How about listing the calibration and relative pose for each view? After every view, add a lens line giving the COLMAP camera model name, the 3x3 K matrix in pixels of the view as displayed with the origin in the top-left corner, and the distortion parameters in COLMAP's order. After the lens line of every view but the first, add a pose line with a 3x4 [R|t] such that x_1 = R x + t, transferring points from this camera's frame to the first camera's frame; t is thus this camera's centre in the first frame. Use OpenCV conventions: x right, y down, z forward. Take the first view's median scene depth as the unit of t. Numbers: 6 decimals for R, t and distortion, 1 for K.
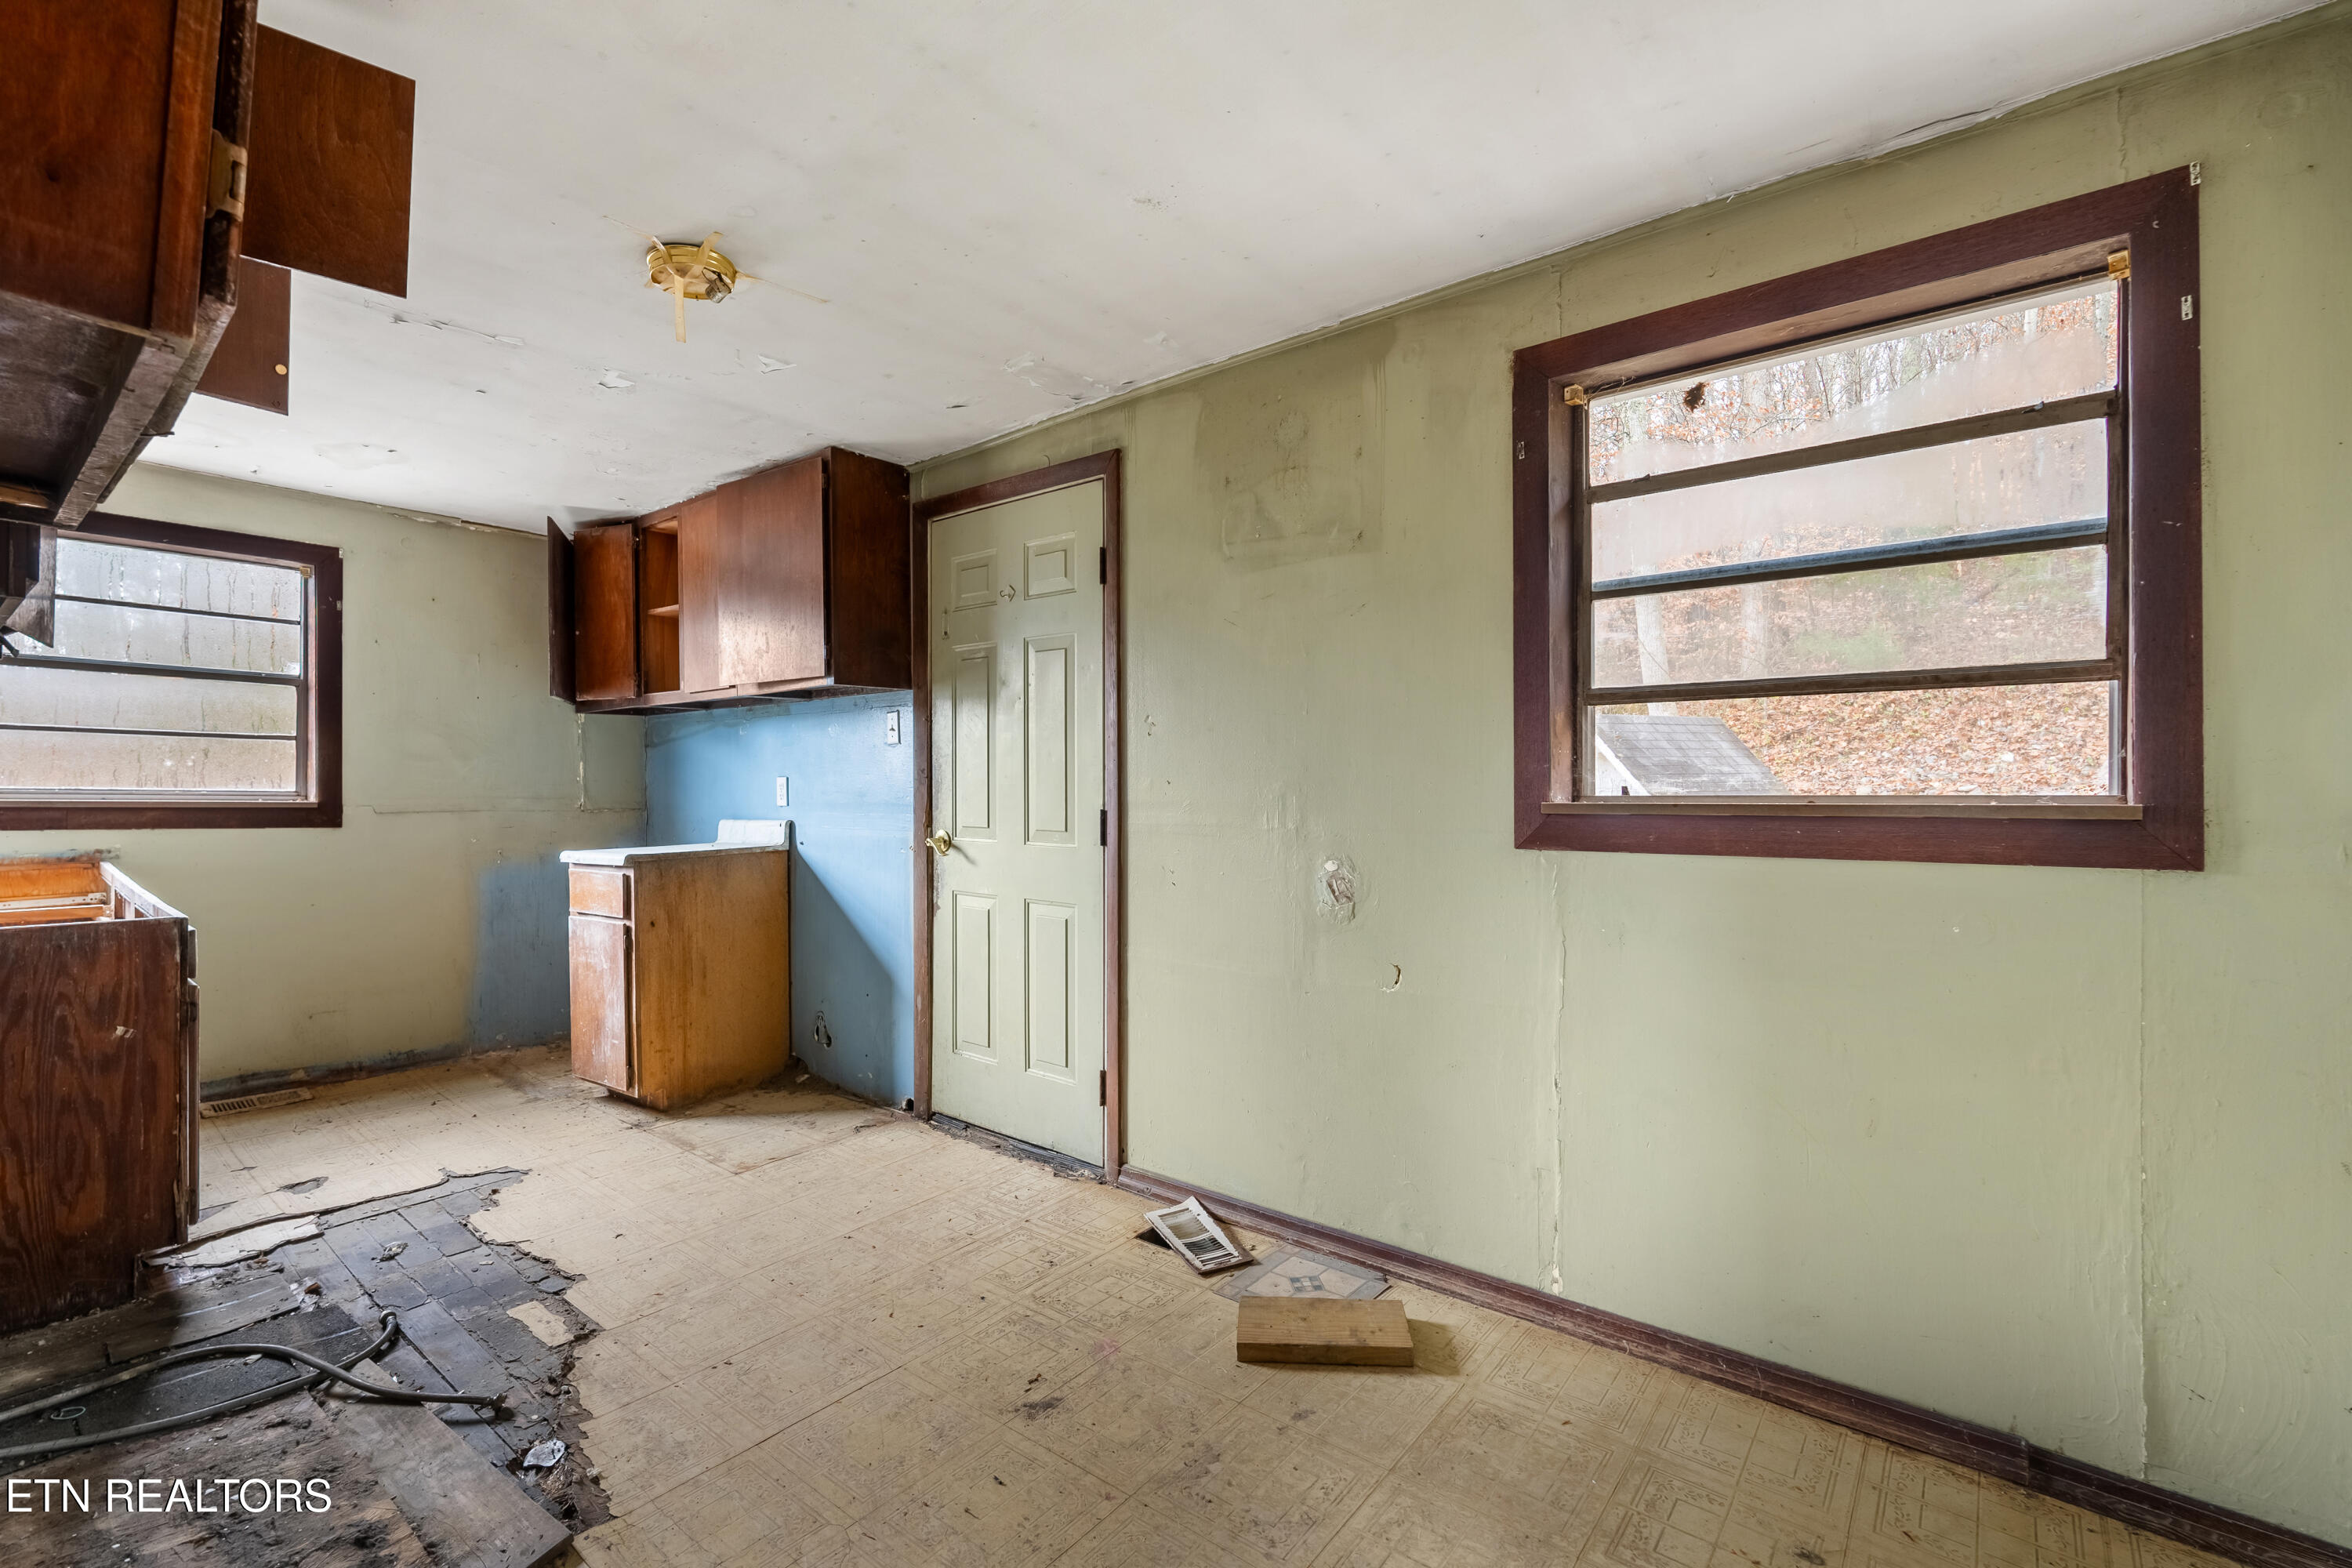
lens RADIAL K [[1030.2, 0, 1171.5], [0, 1030.2, 786.8], [0, 0, 1]] dist [-0.003108, 0.000226]
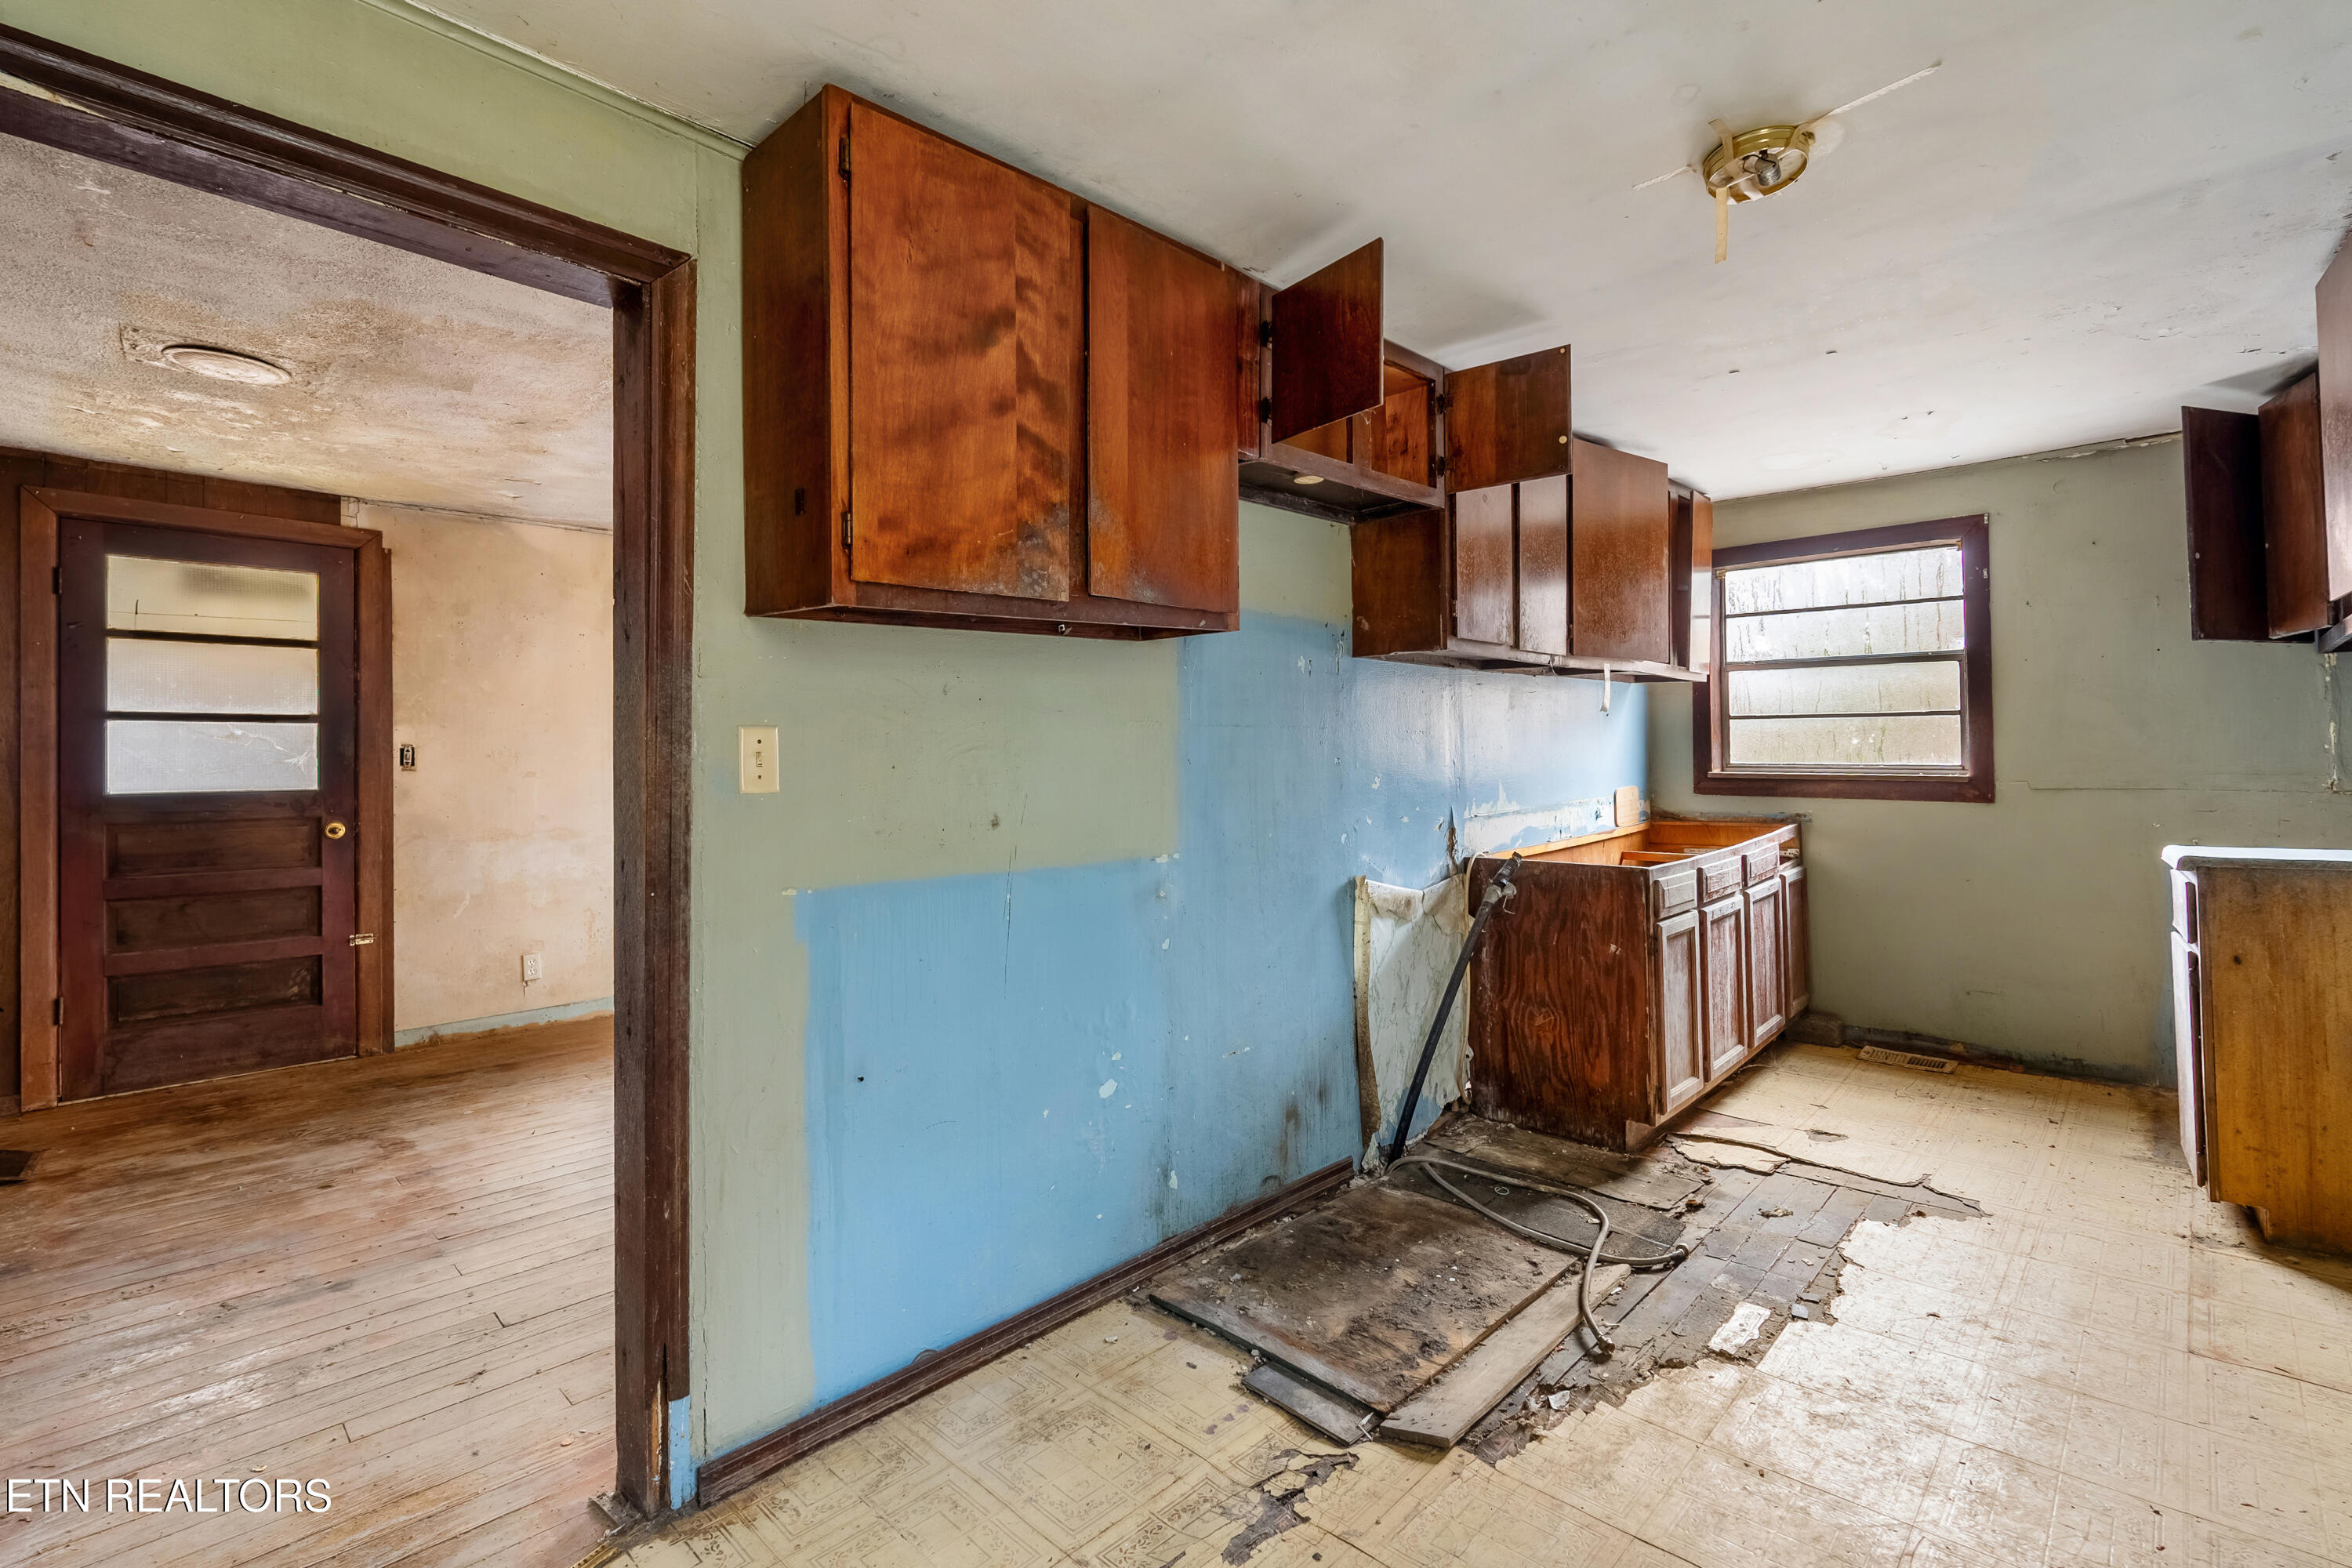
lens RADIAL K [[1056.1, 0, 1177.3], [0, 1056.1, 750.8], [0, 0, 1]] dist [-0.002153, -0.000113]
pose [[-0.083548, -0.011036, -0.996443, 0.271757], [0.012243, 0.999852, -0.012100, -0.007531], [0.996429, -0.013211, -0.083400, 0.366517]]
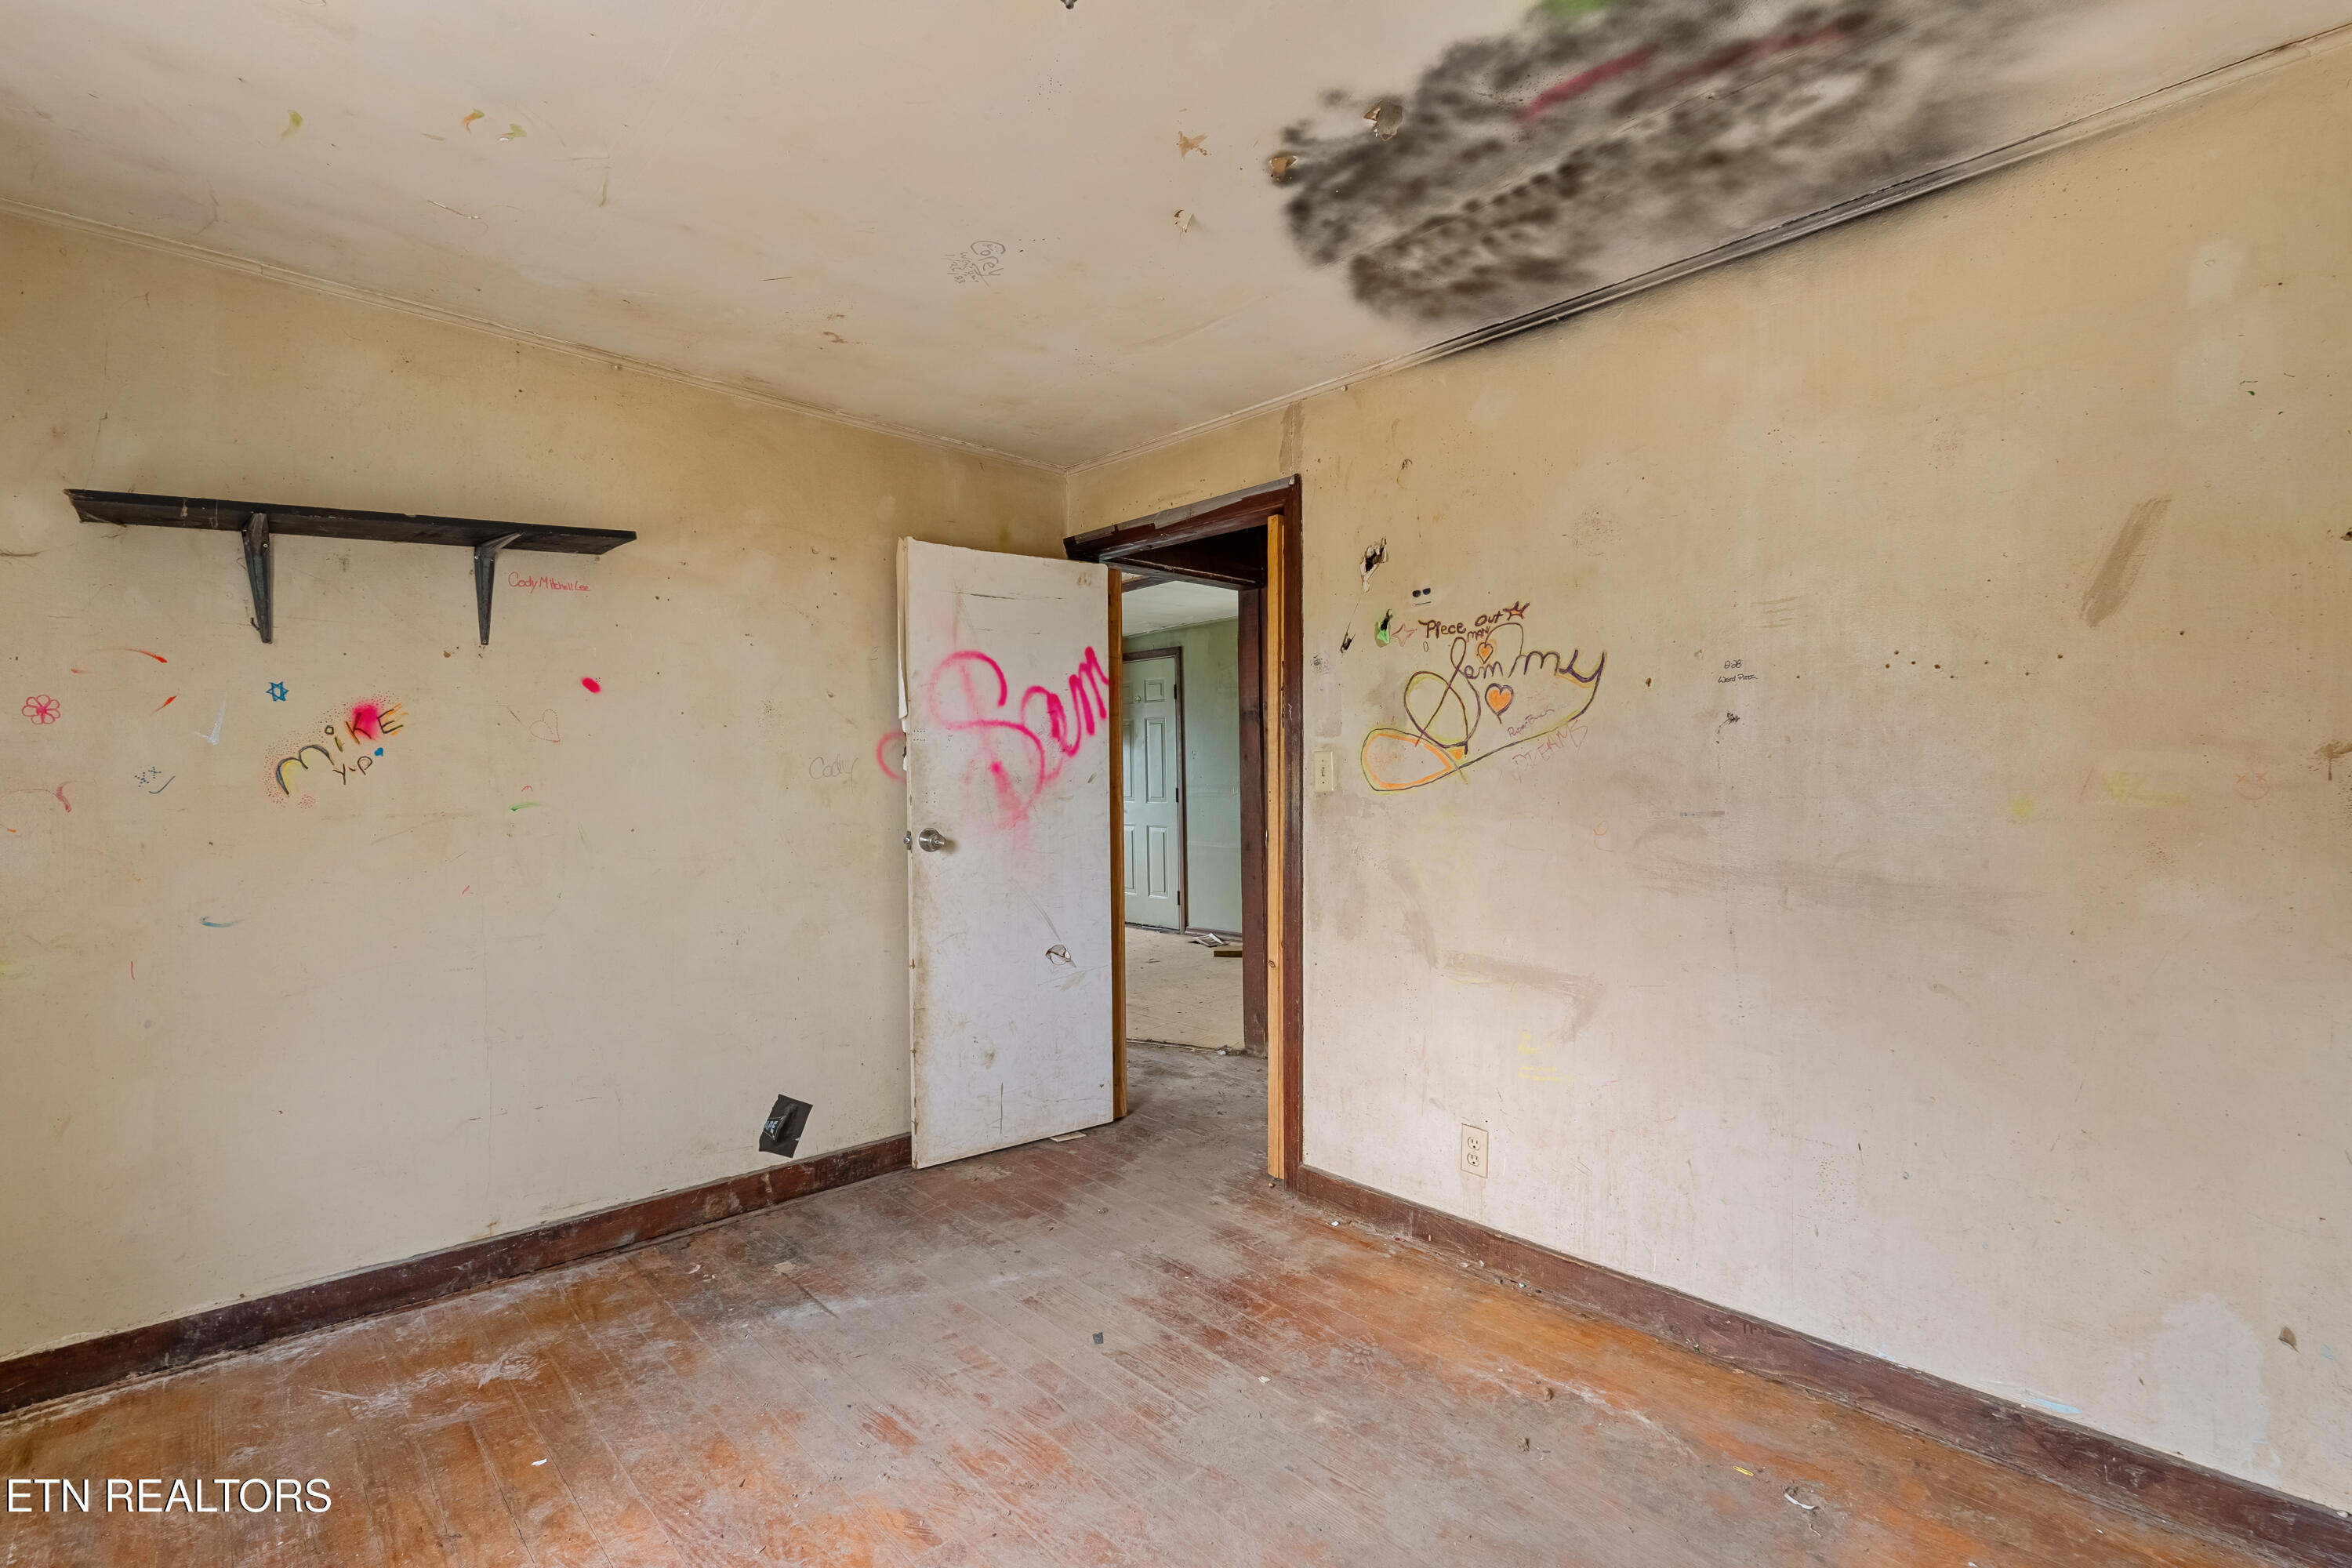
lens RADIAL K [[1030.2, 0, 1171.5], [0, 1030.2, 786.8], [0, 0, 1]] dist [-0.003108, 0.000226]
pose [[0.992059, -0.014026, -0.124988, 0.204282], [0.015041, 0.999861, 0.007183, 0.000938], [0.124870, -0.009006, 0.992132, -1.304869]]
